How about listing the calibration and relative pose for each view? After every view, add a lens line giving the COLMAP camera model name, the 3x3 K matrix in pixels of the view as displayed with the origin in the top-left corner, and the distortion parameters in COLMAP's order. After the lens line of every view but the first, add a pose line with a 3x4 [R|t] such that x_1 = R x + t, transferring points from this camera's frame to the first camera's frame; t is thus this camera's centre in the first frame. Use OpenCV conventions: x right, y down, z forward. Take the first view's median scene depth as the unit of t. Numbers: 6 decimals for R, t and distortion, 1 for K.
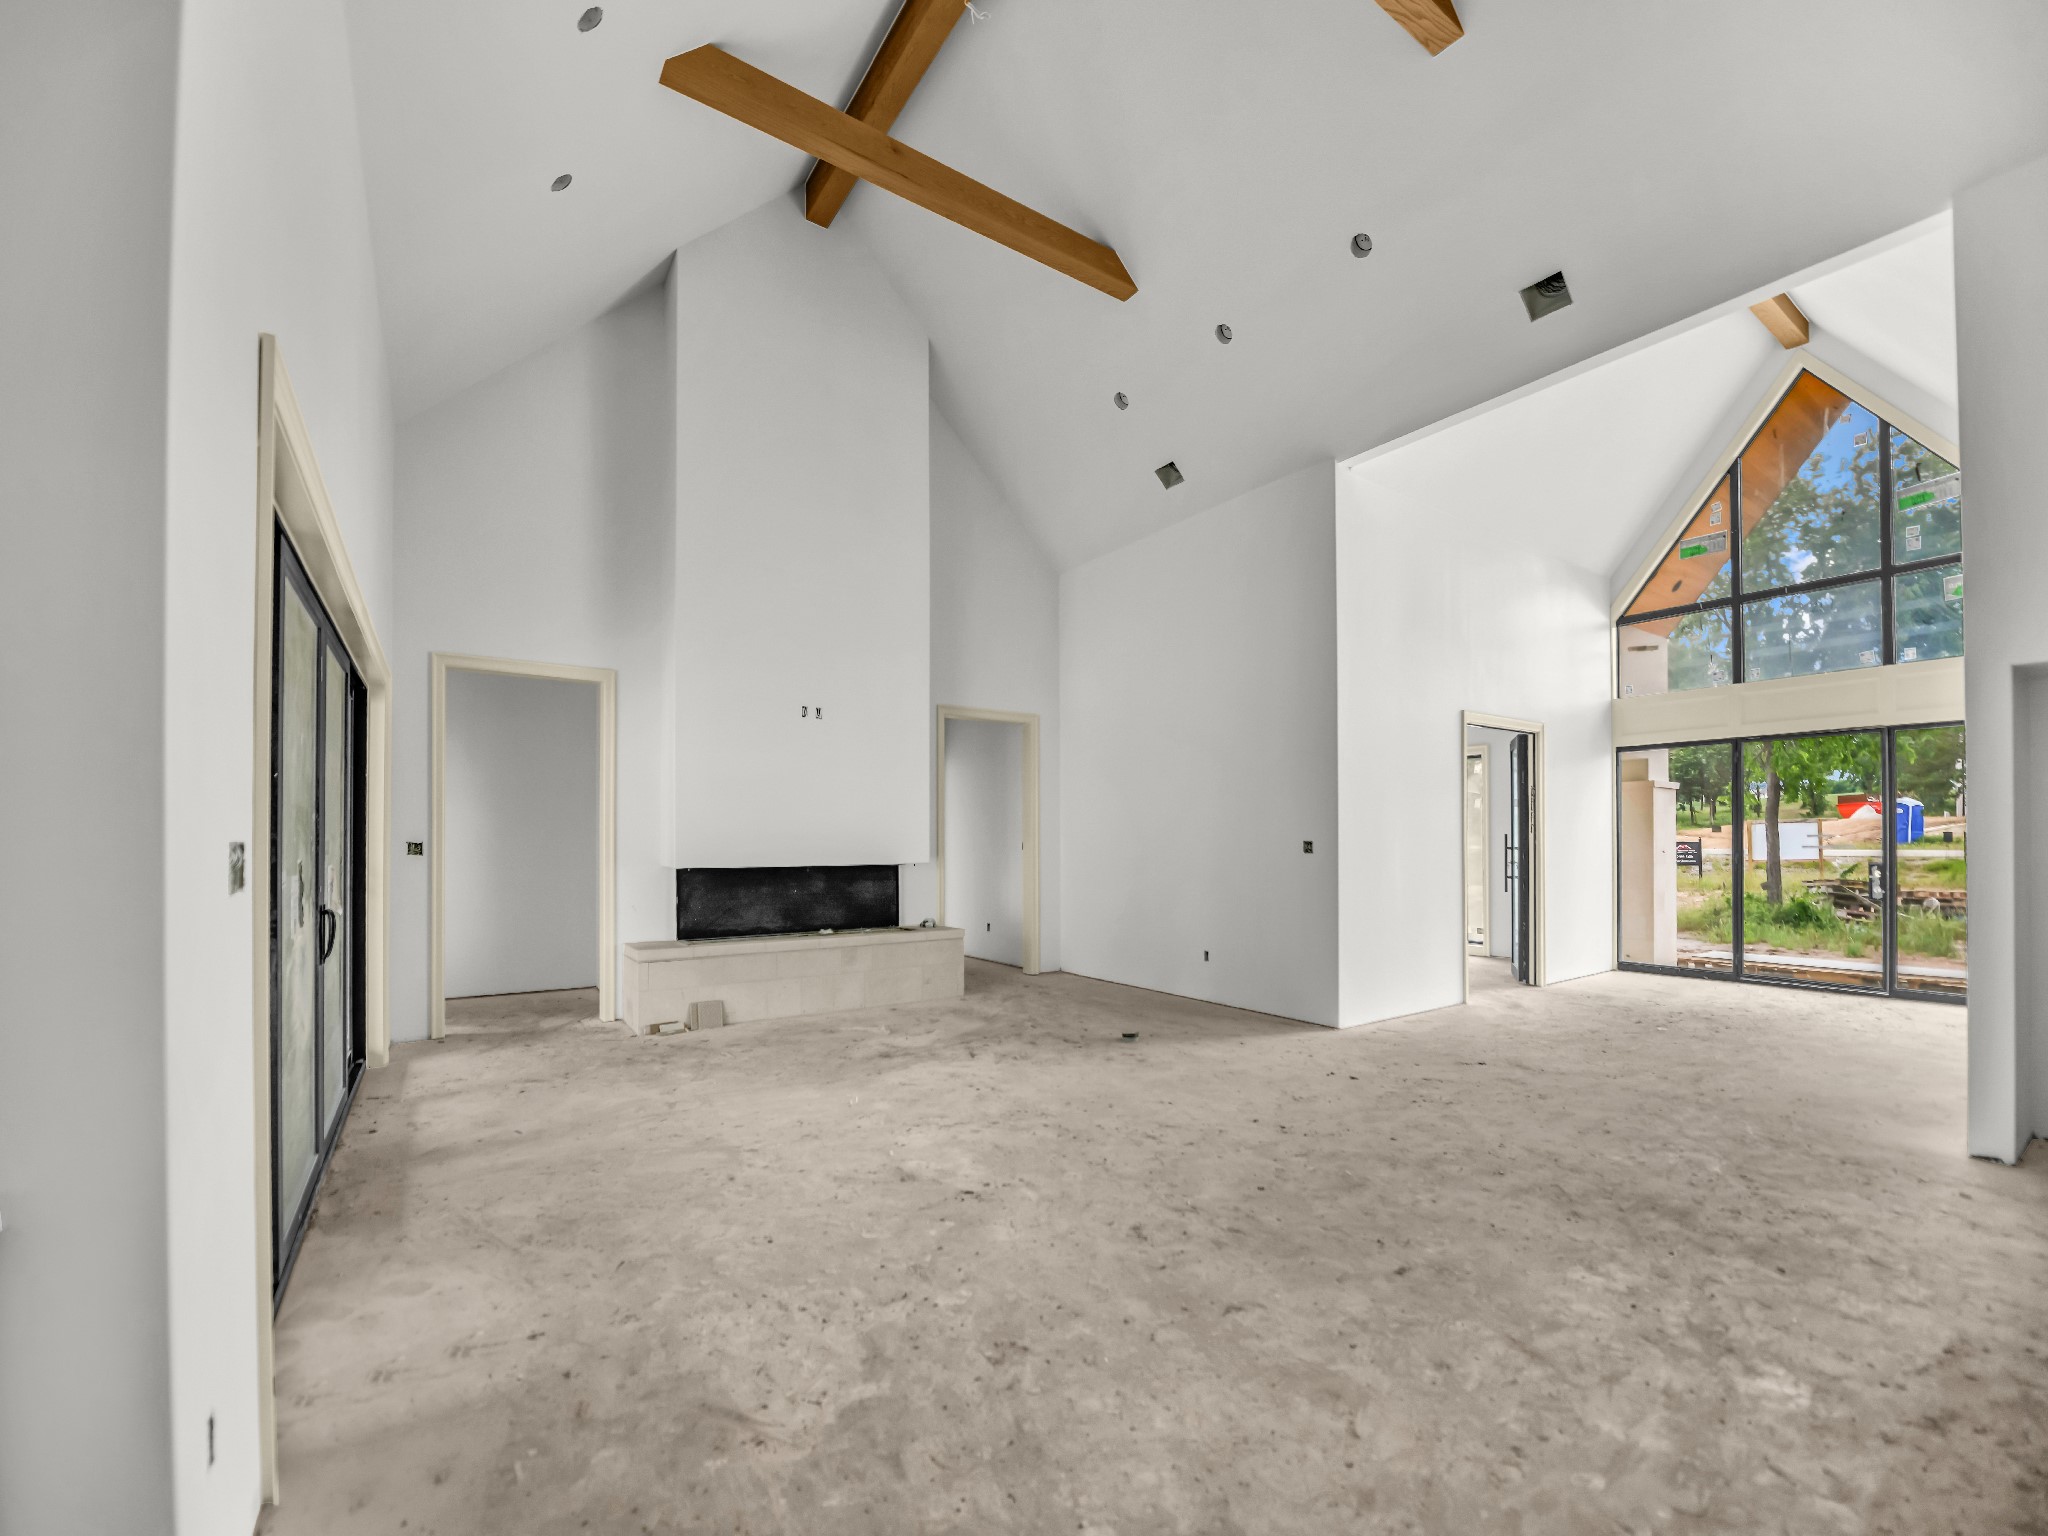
lens RADIAL K [[853.9, 0, 1017.1], [0, 853.9, 836.2], [0, 0, 1]] dist [-0.015346, -0.000282]
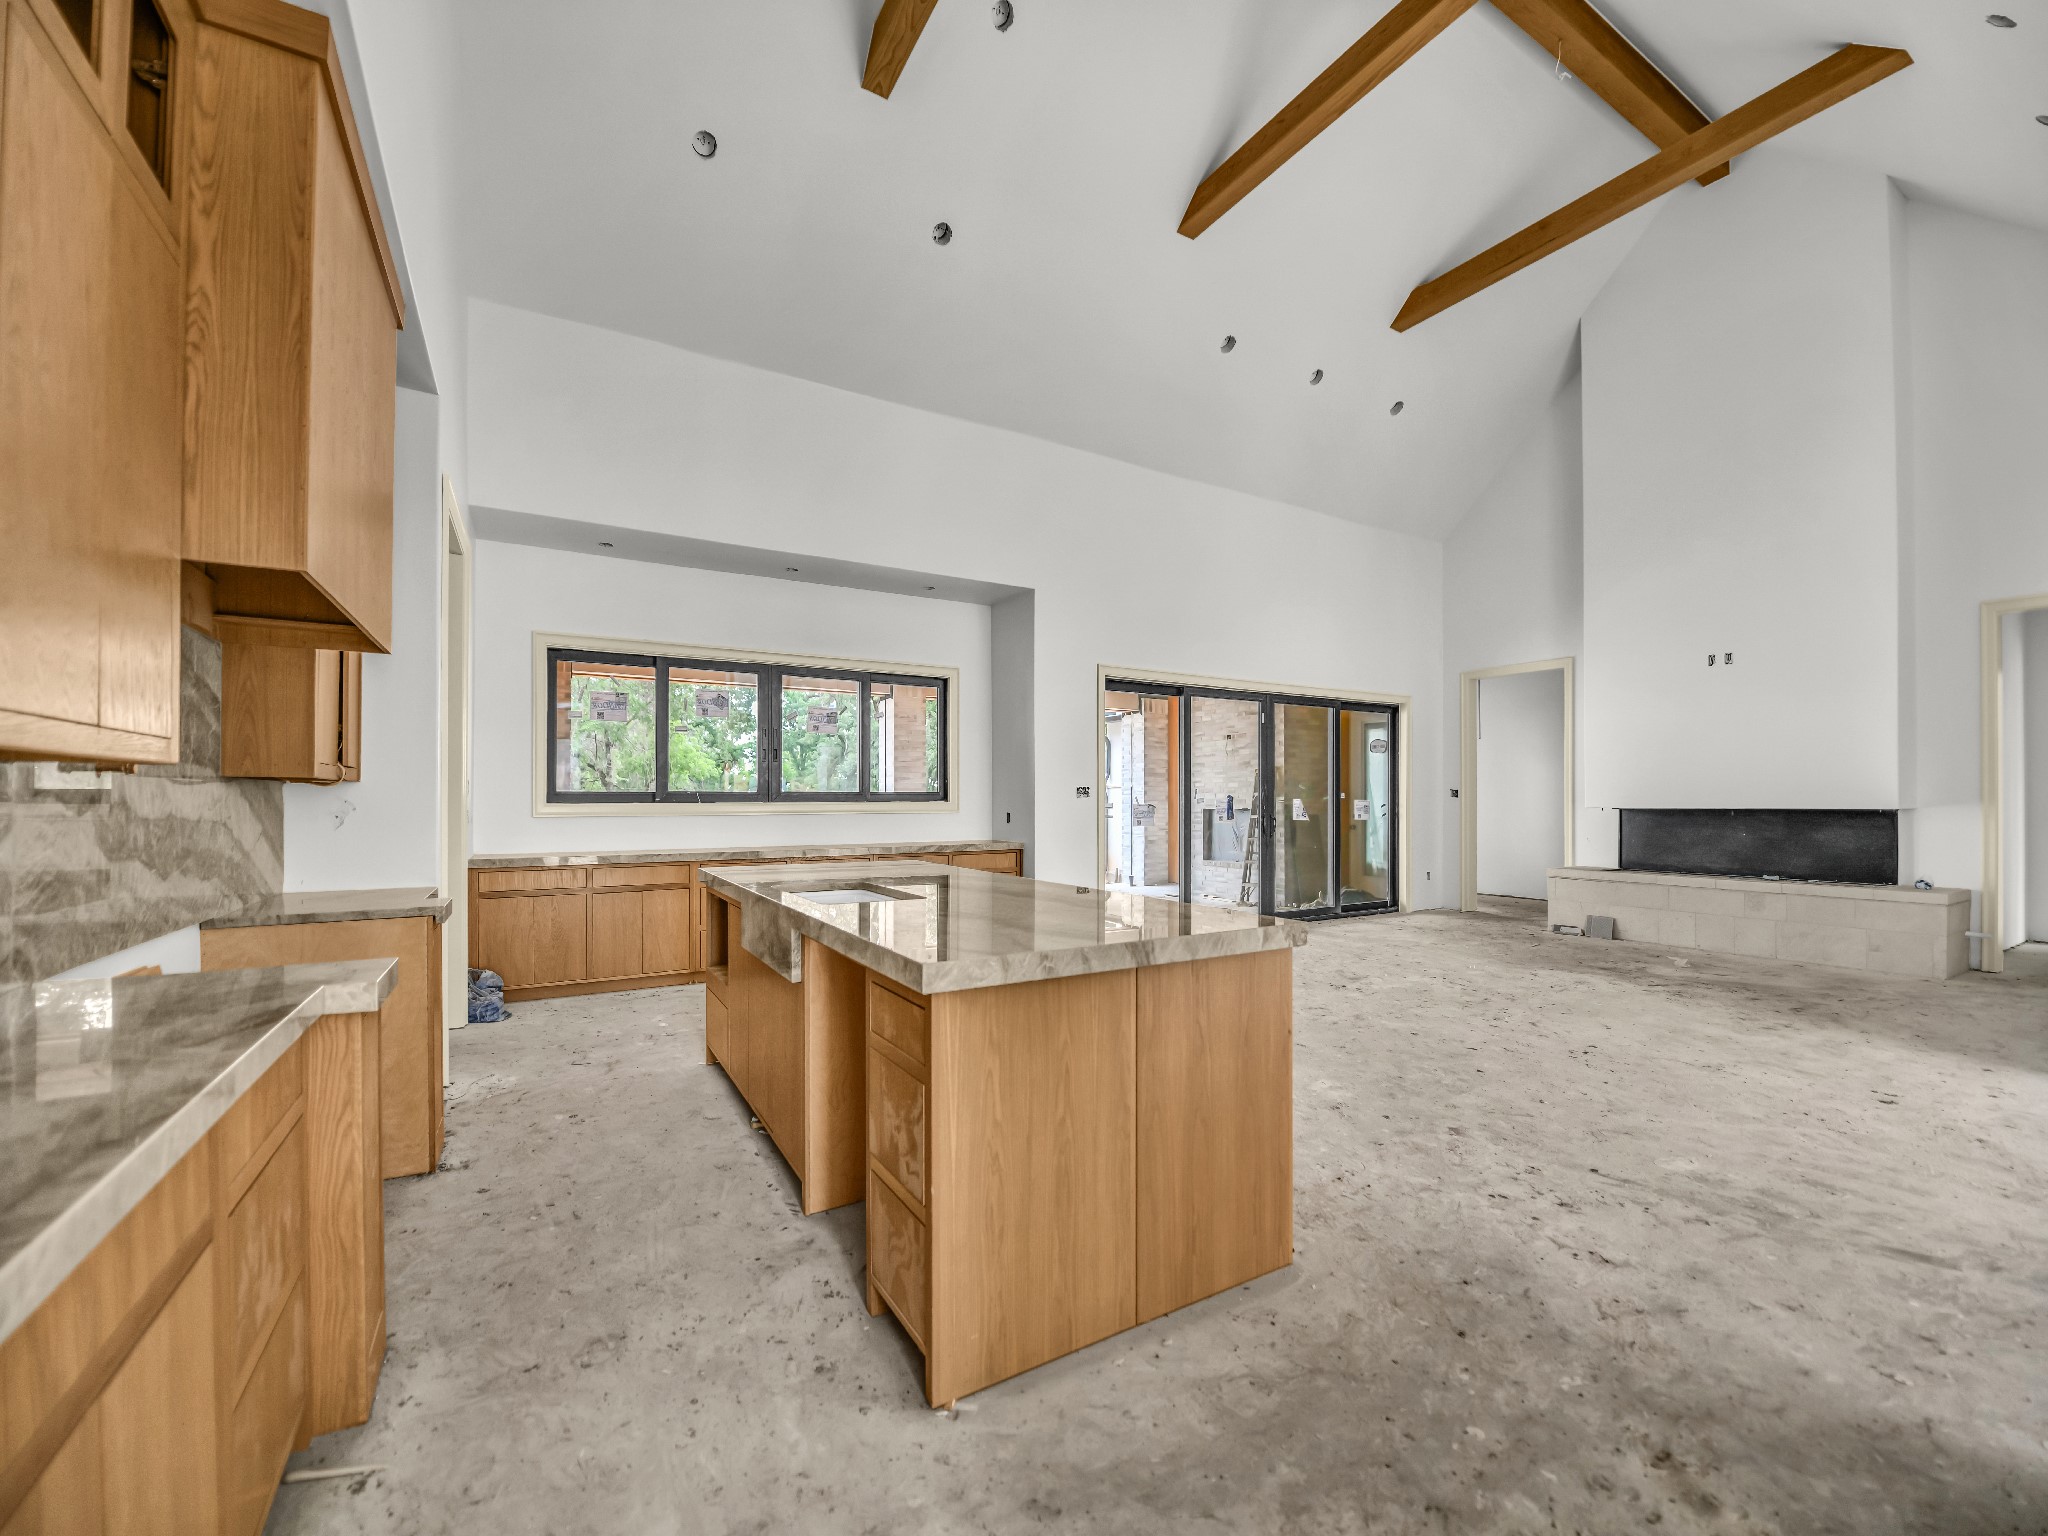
lens RADIAL K [[799.1, 0, 1031.4], [0, 799.1, 789.6], [0, 0, 1]] dist [-0.016006, -0.000117]
pose [[-0.033895, -0.011571, -0.999358, 0.828825], [0.004358, 0.999922, -0.011725, 0.021815], [0.999416, -0.004752, -0.033842, 0.224292]]
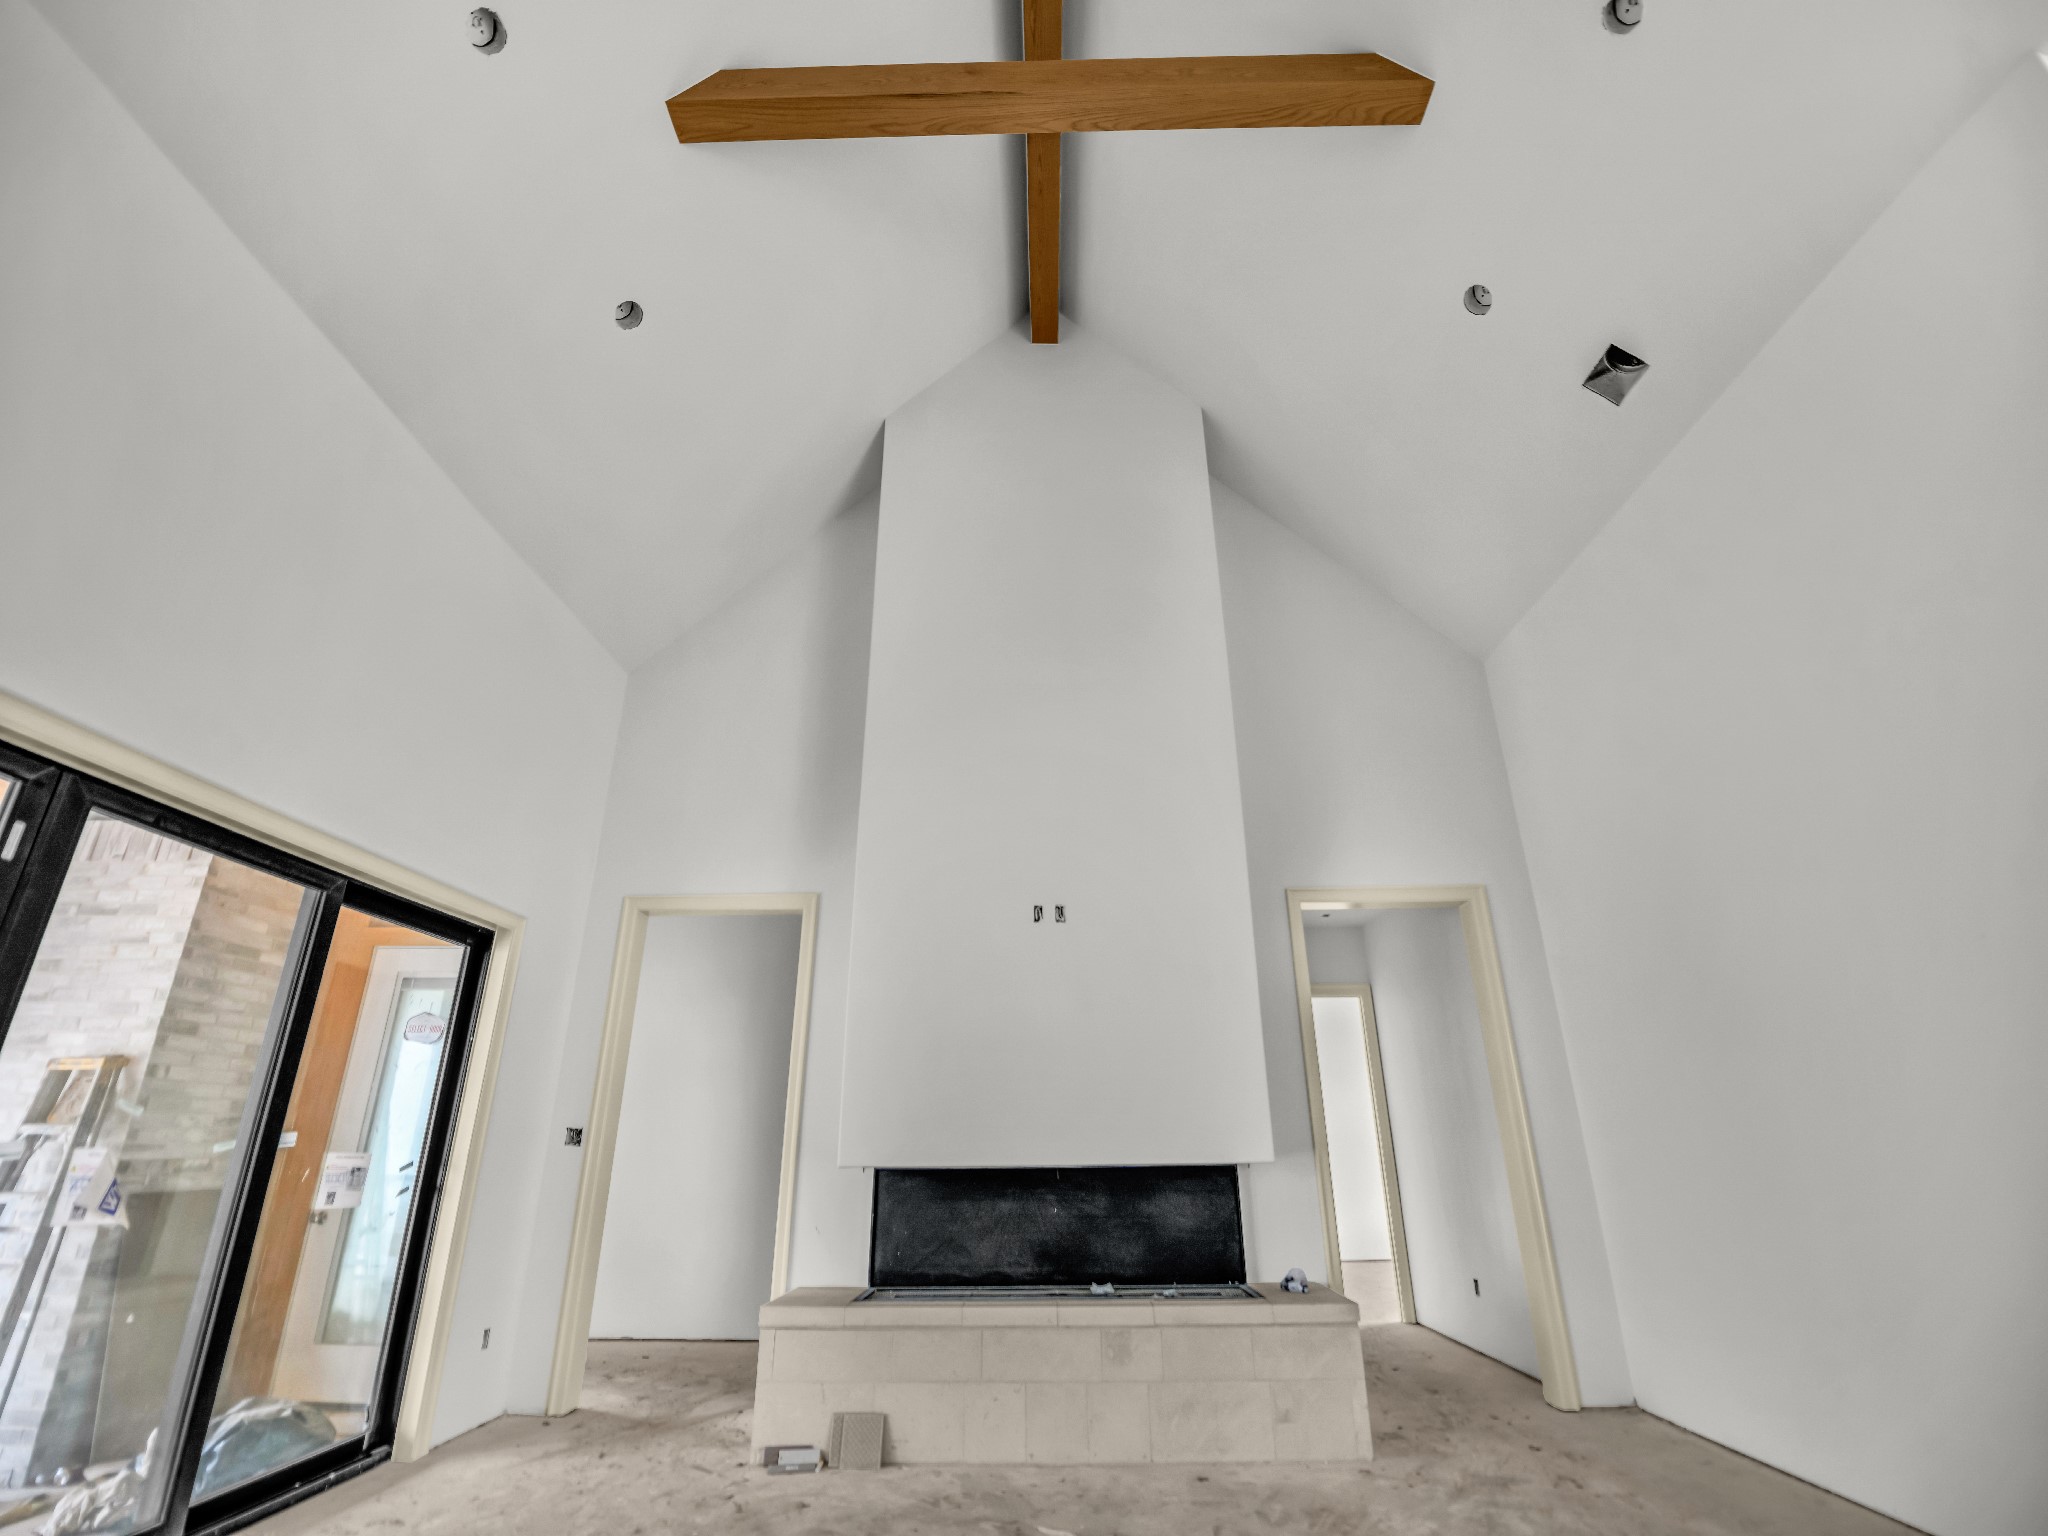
lens RADIAL K [[853.9, 0, 1017.1], [0, 853.9, 836.2], [0, 0, 1]] dist [-0.015346, -0.000282]
pose [[0.823235, -0.194410, -0.533376, 0.109963], [0.007666, 0.943257, -0.331976, 0.016853], [0.567650, 0.269205, 0.778012, 0.520290]]
